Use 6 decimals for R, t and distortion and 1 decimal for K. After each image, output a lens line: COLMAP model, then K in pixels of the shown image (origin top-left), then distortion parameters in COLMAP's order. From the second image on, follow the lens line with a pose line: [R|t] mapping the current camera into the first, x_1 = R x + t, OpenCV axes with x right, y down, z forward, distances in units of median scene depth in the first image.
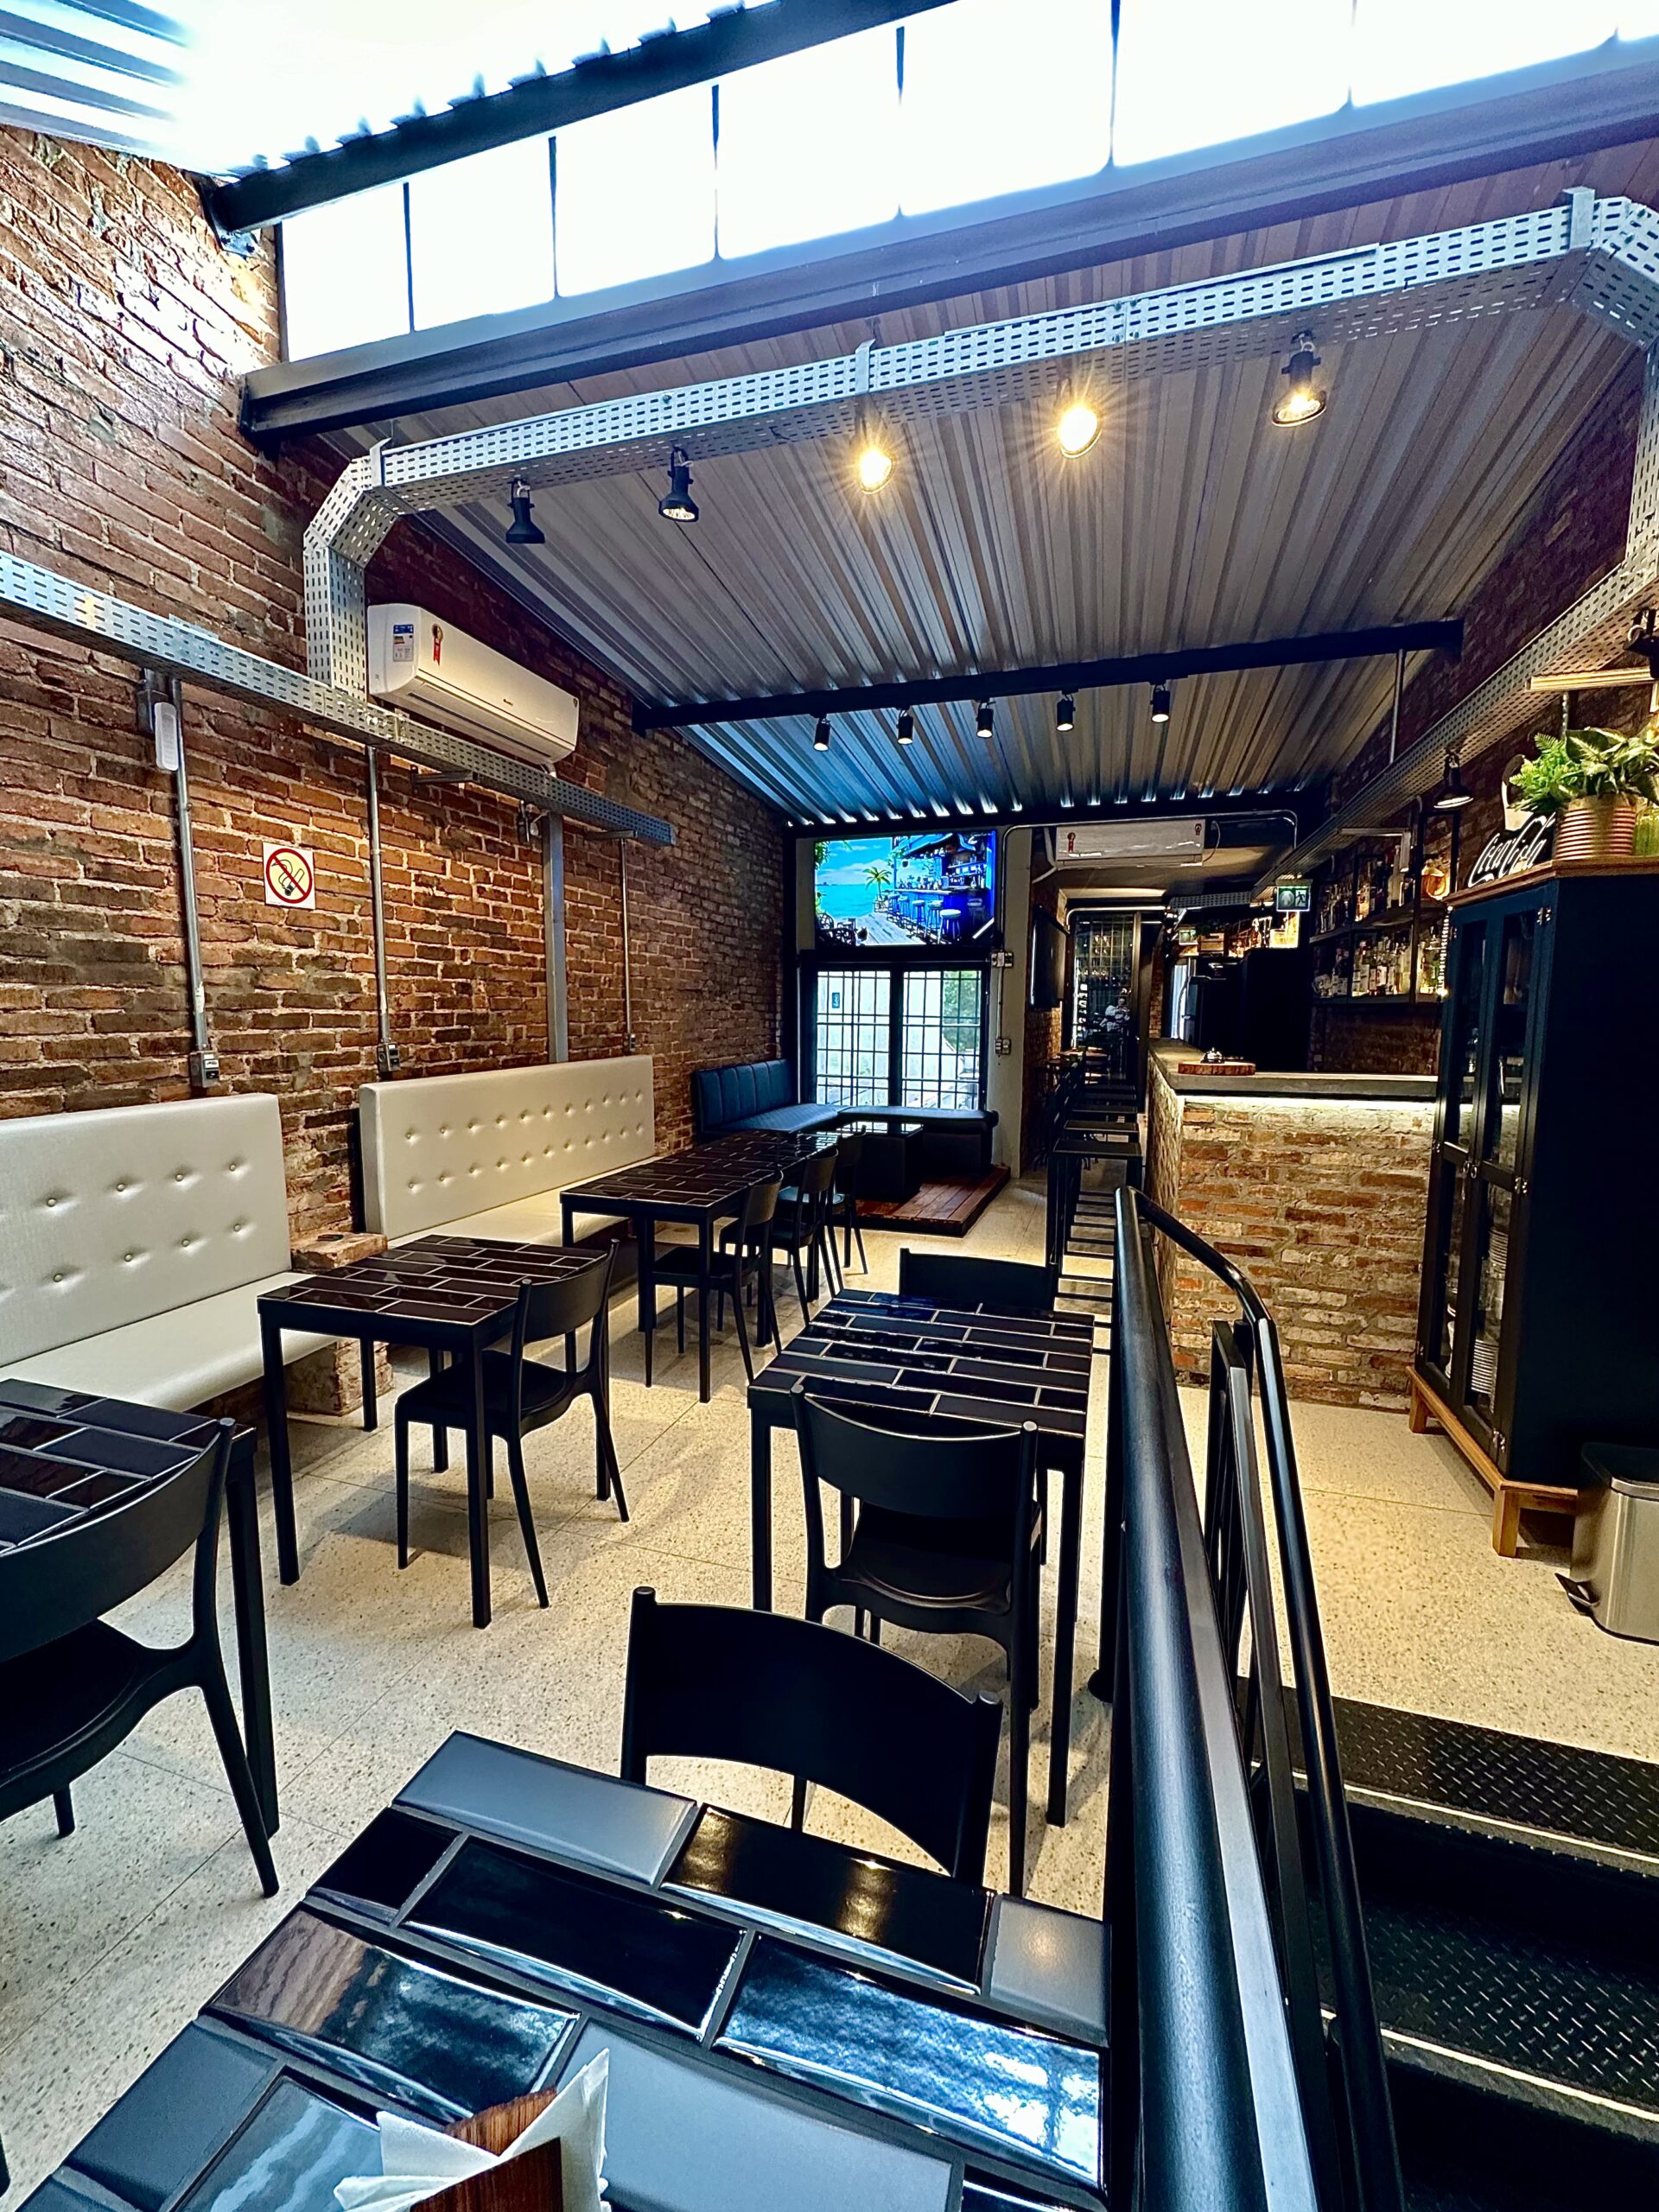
lens RADIAL K [[890.6, 0, 818.4], [0, 890.6, 1099.2], [0, 0, 1]] dist [0.001049, -0.001224]
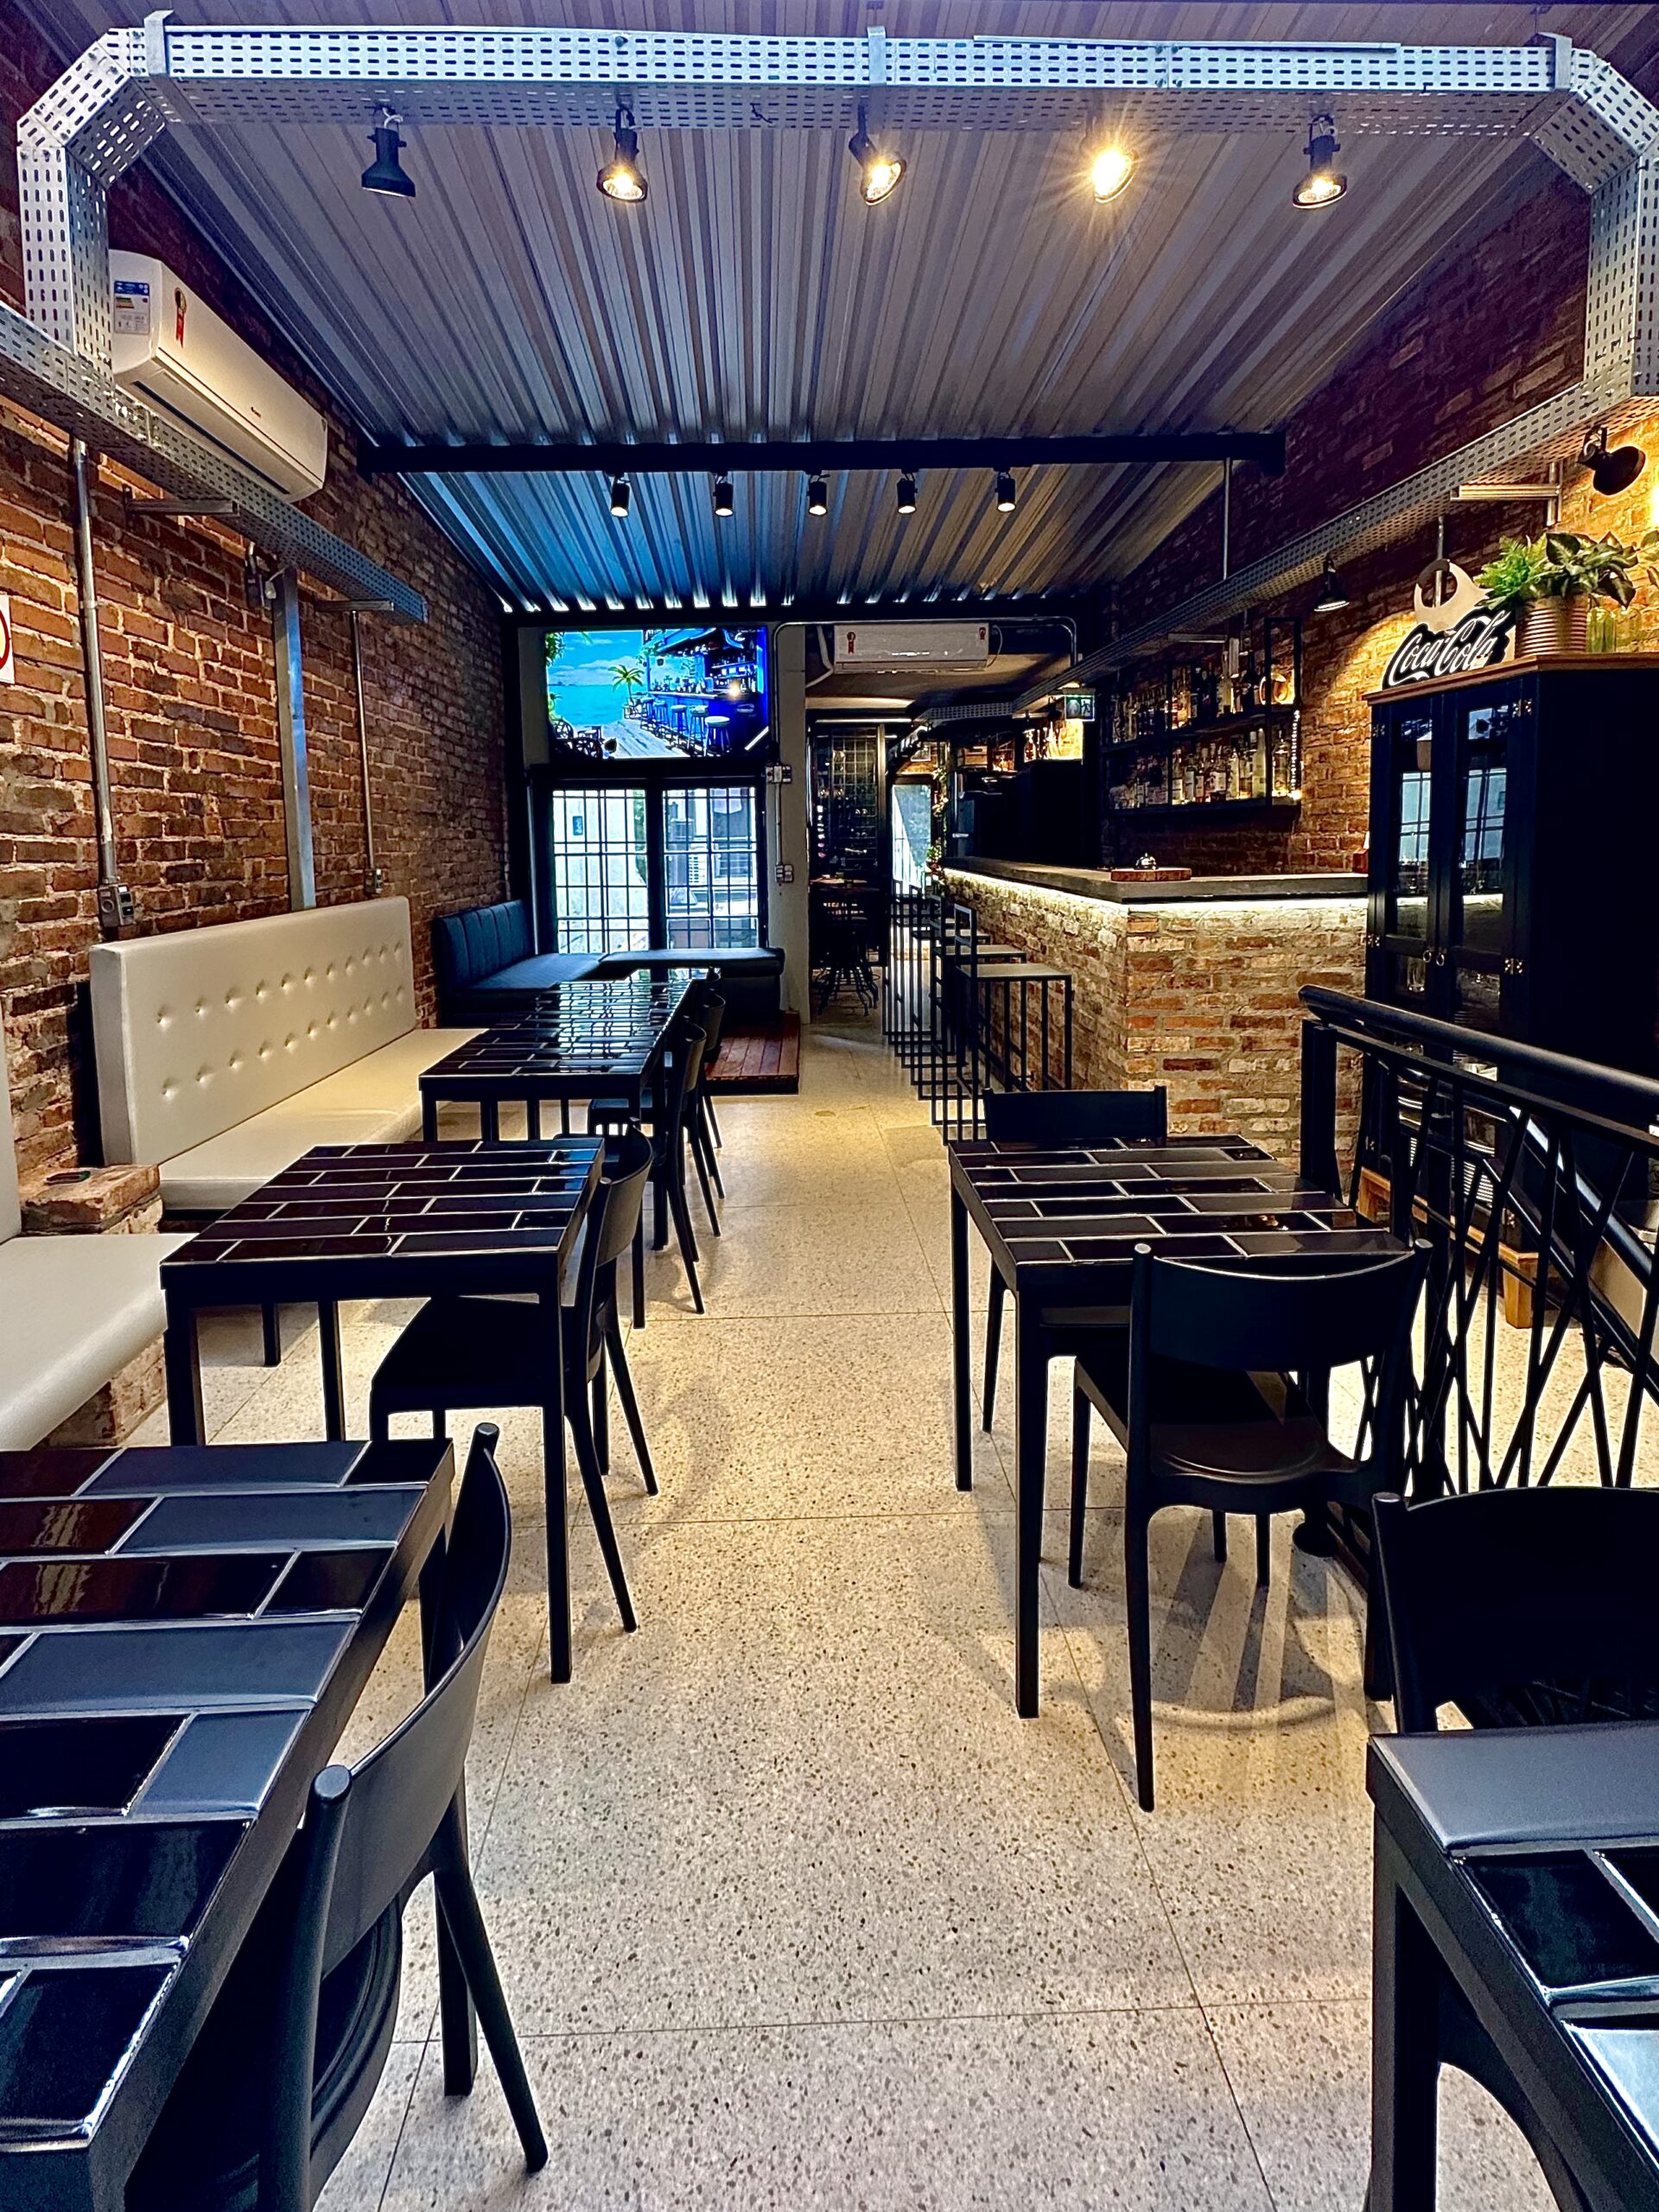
lens RADIAL K [[1051.0, 0, 787.6], [0, 1051.0, 921.9], [0, 0, 1]] dist [-0.004147, 0.000234]
pose [[0.942718, -0.051423, 0.329603, -0.271982], [0.060740, 0.997991, -0.018025, 0.011291], [-0.328013, 0.037013, 0.943948, 0.077761]]
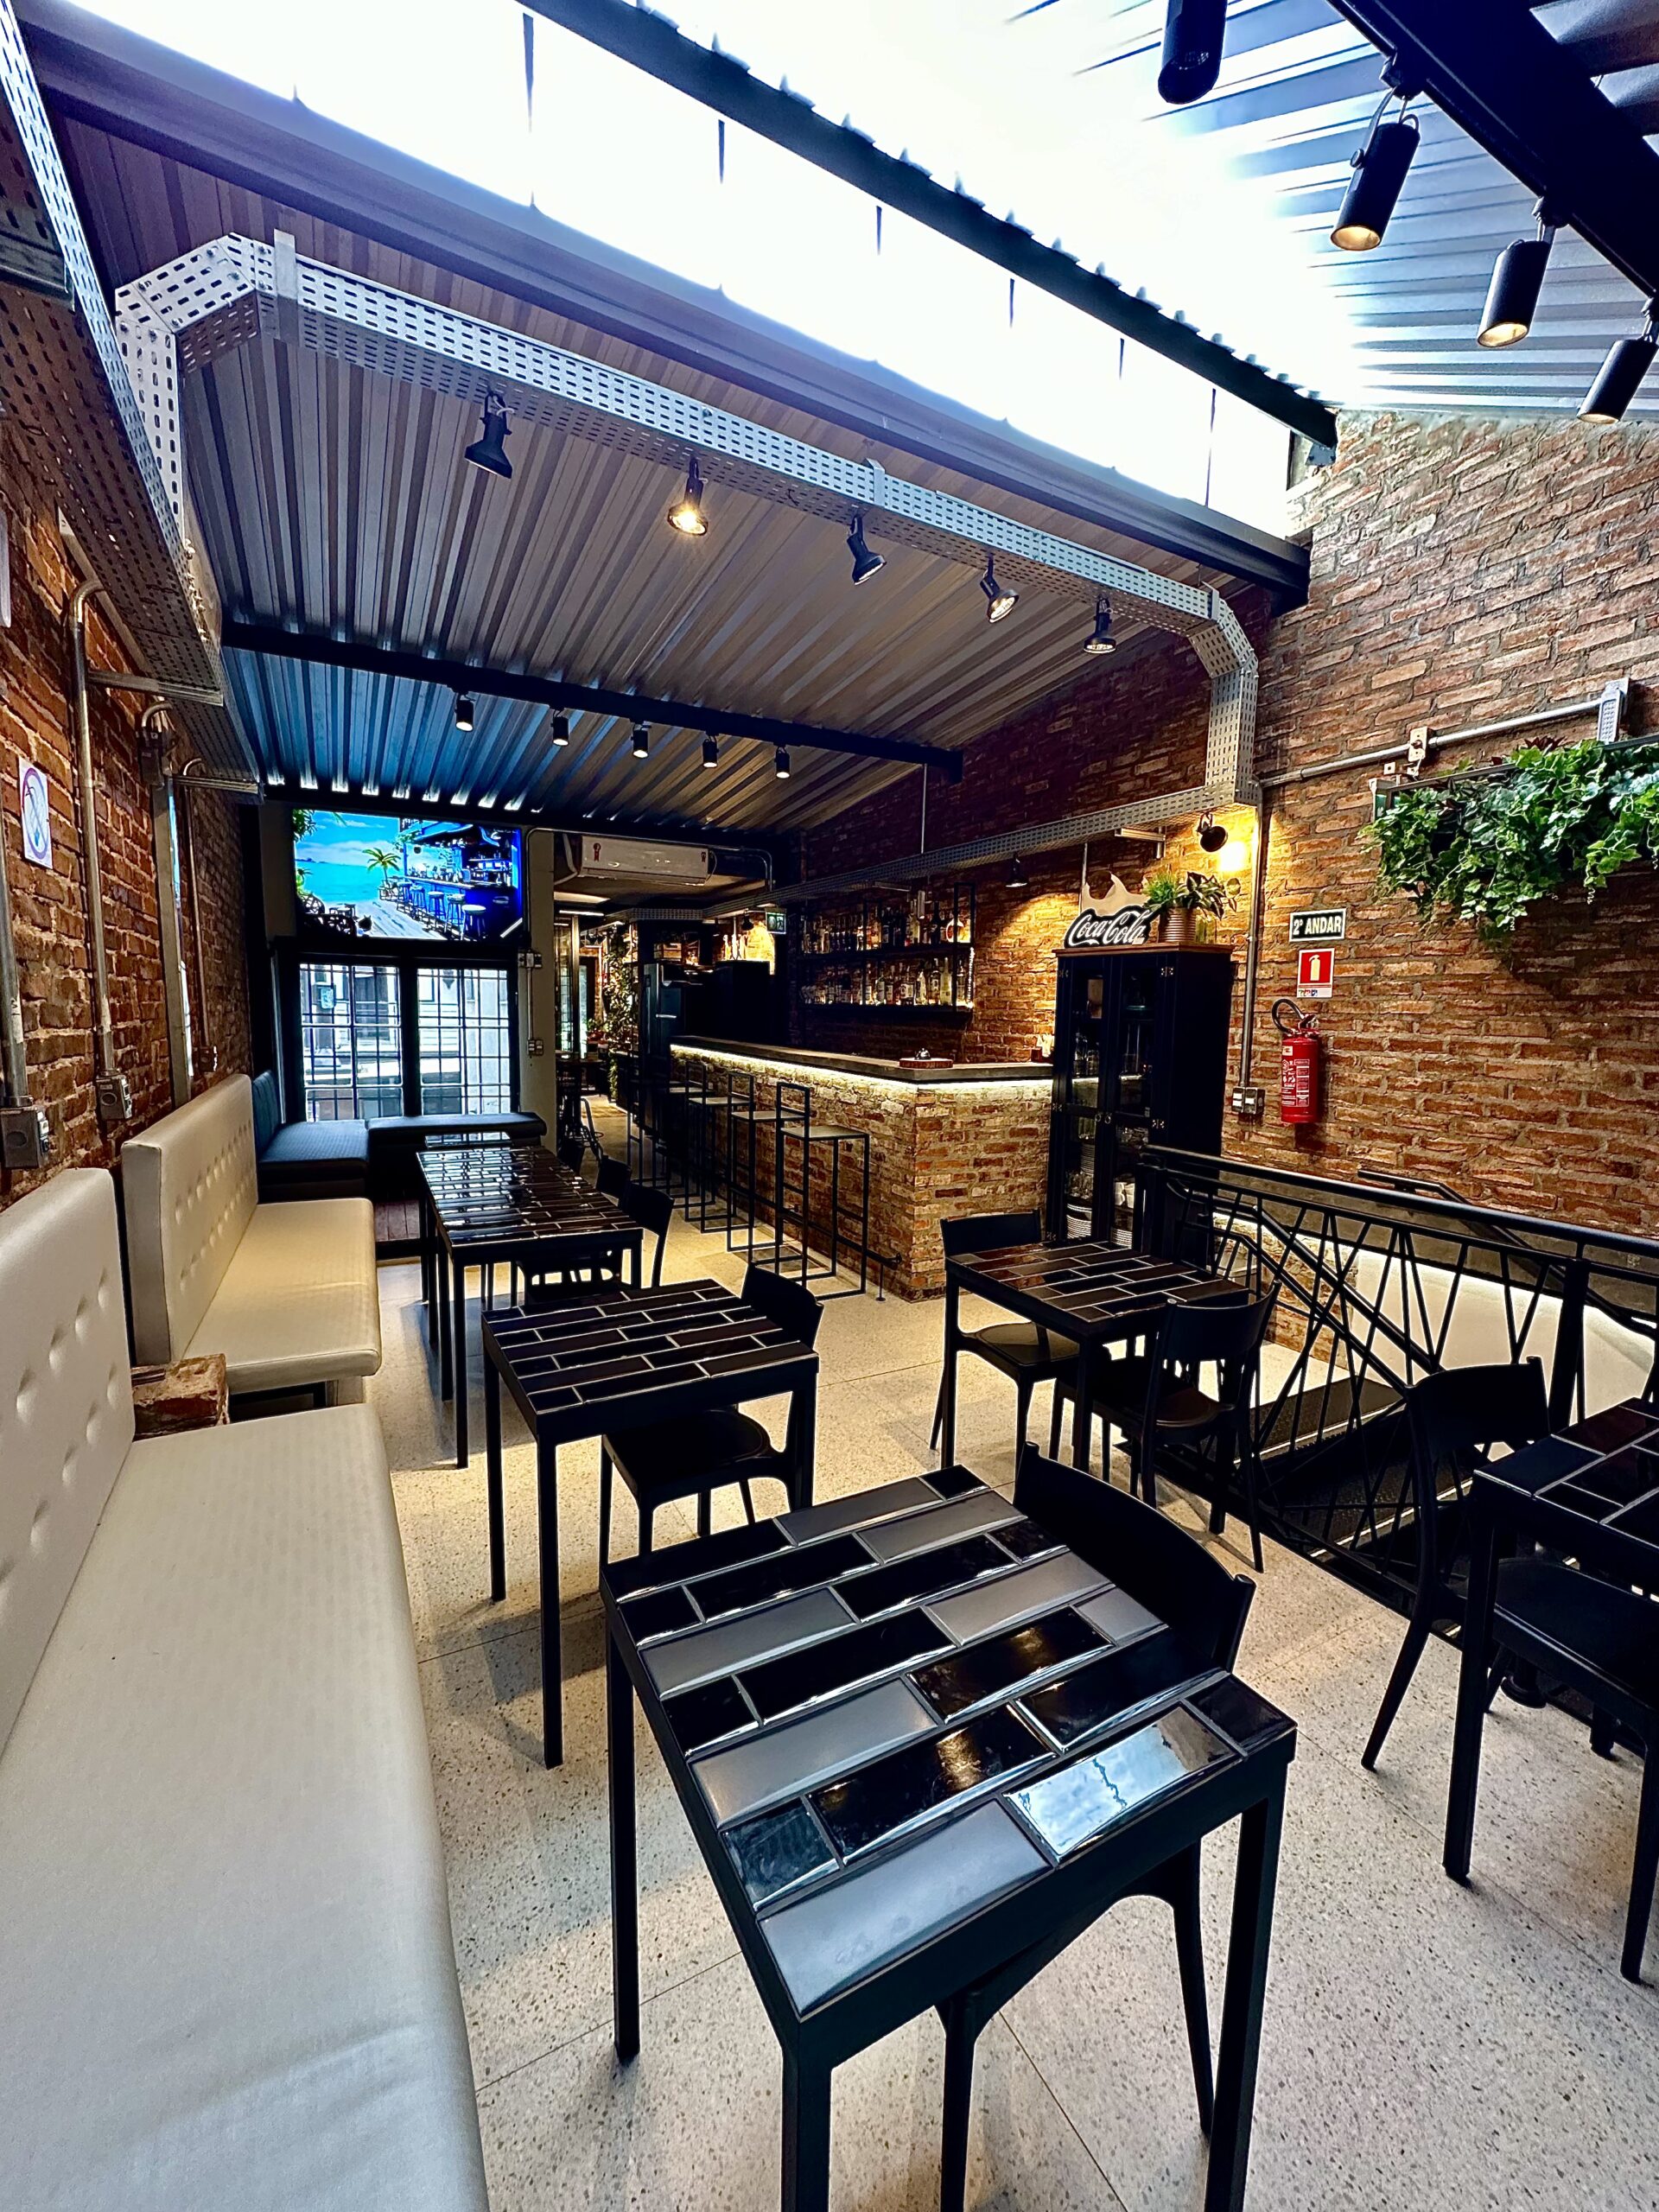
lens RADIAL K [[890.6, 0, 824.9], [0, 890.6, 1101.7], [0, 0, 1]] dist [0.001049, -0.001224]
pose [[0.688501, -0.073024, 0.721549, -0.614655], [0.064293, 0.997146, 0.039567, -0.038226], [-0.722380, 0.019148, 0.691231, 0.169699]]
